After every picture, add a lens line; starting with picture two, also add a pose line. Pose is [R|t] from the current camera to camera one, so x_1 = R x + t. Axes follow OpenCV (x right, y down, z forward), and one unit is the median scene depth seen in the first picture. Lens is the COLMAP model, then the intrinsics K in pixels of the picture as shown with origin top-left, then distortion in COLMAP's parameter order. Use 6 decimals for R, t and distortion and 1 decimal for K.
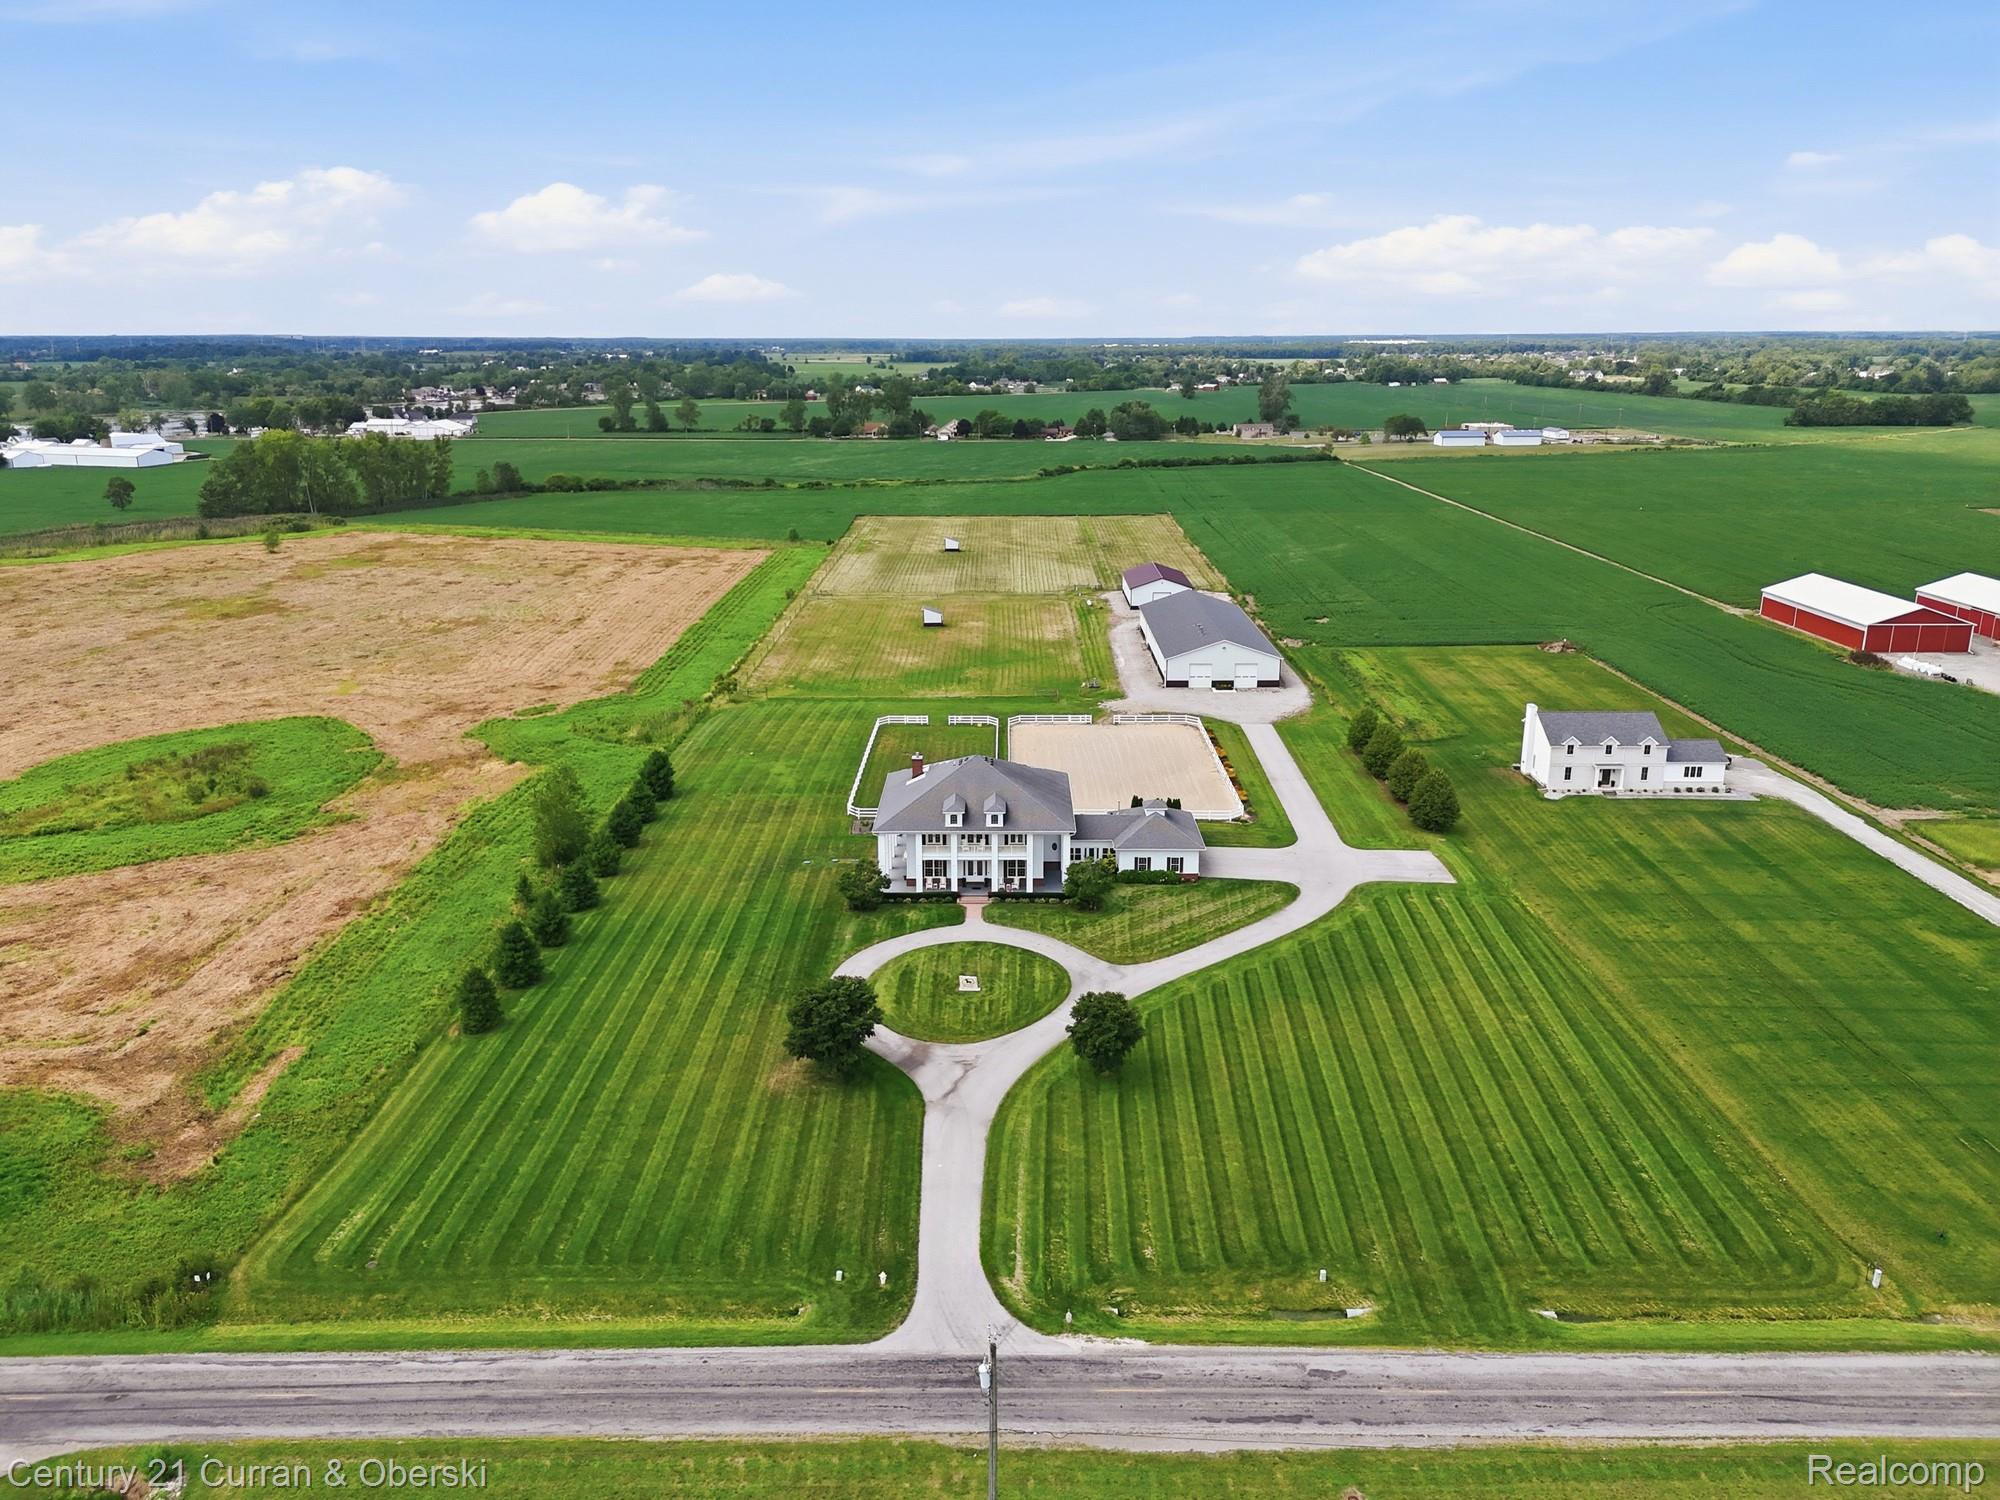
lens RADIAL K [[1472.4, 0, 1011.1], [0, 1472.4, 752.1], [0, 0, 1]] dist [0.064020, -0.051499]
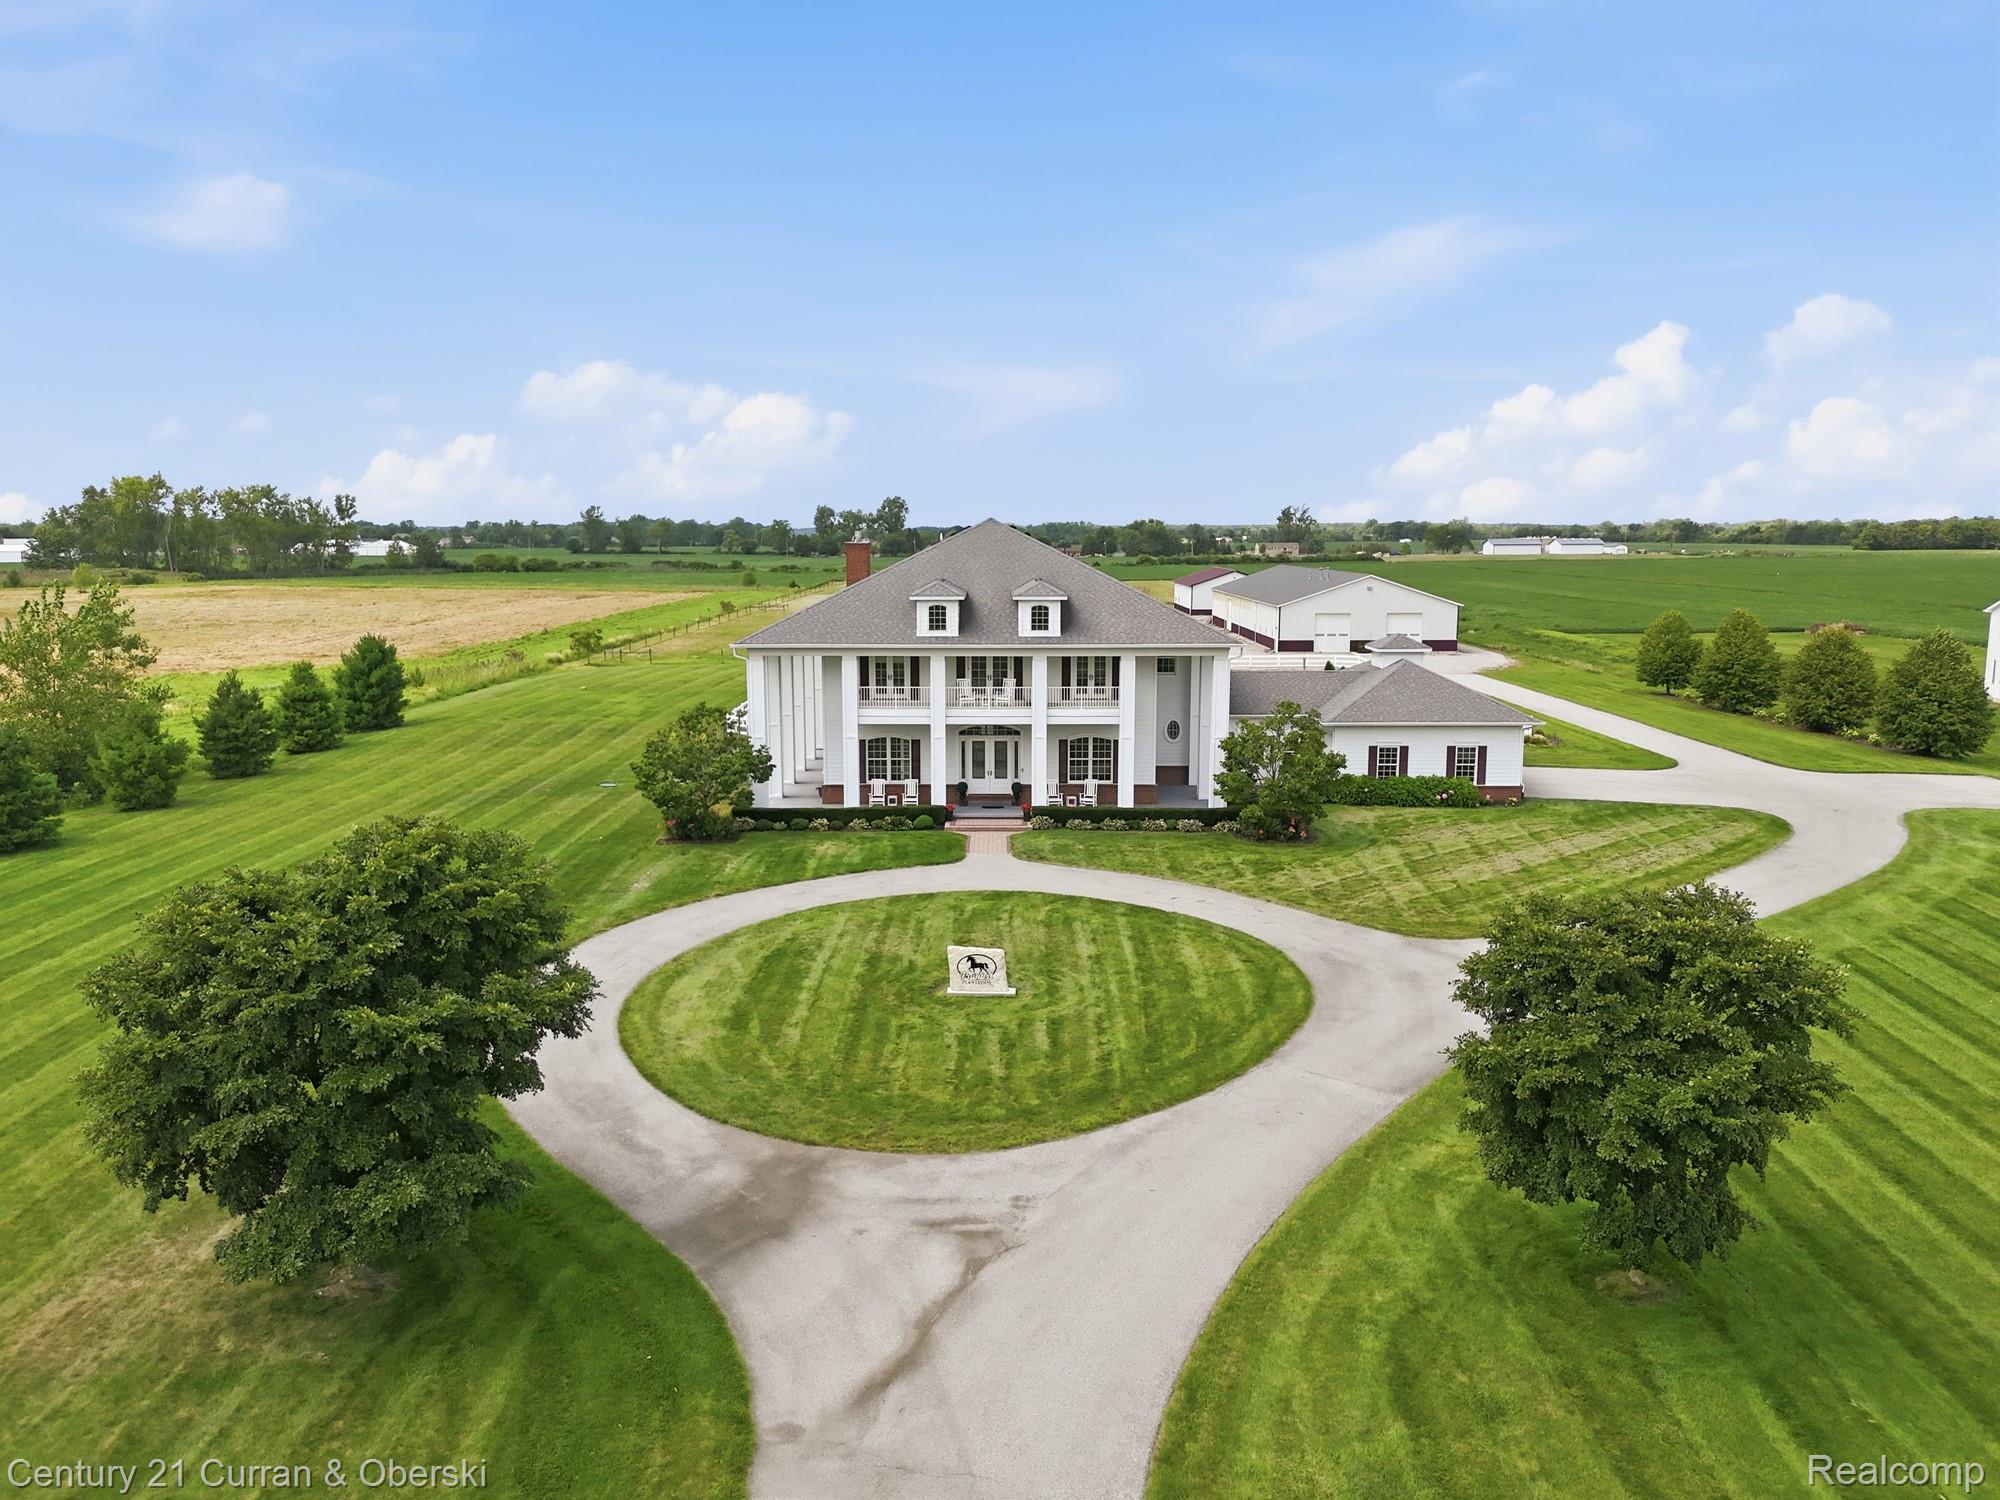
lens RADIAL K [[1472.4, 0, 992.9], [0, 1472.4, 743.8], [0, 0, 1]] dist [0.064020, -0.051499]
pose [[0.999939, -0.002315, -0.010837, -0.019855], [0.000837, 0.990912, -0.134506, 0.135288], [0.011050, 0.134489, 0.990853, 0.617834]]
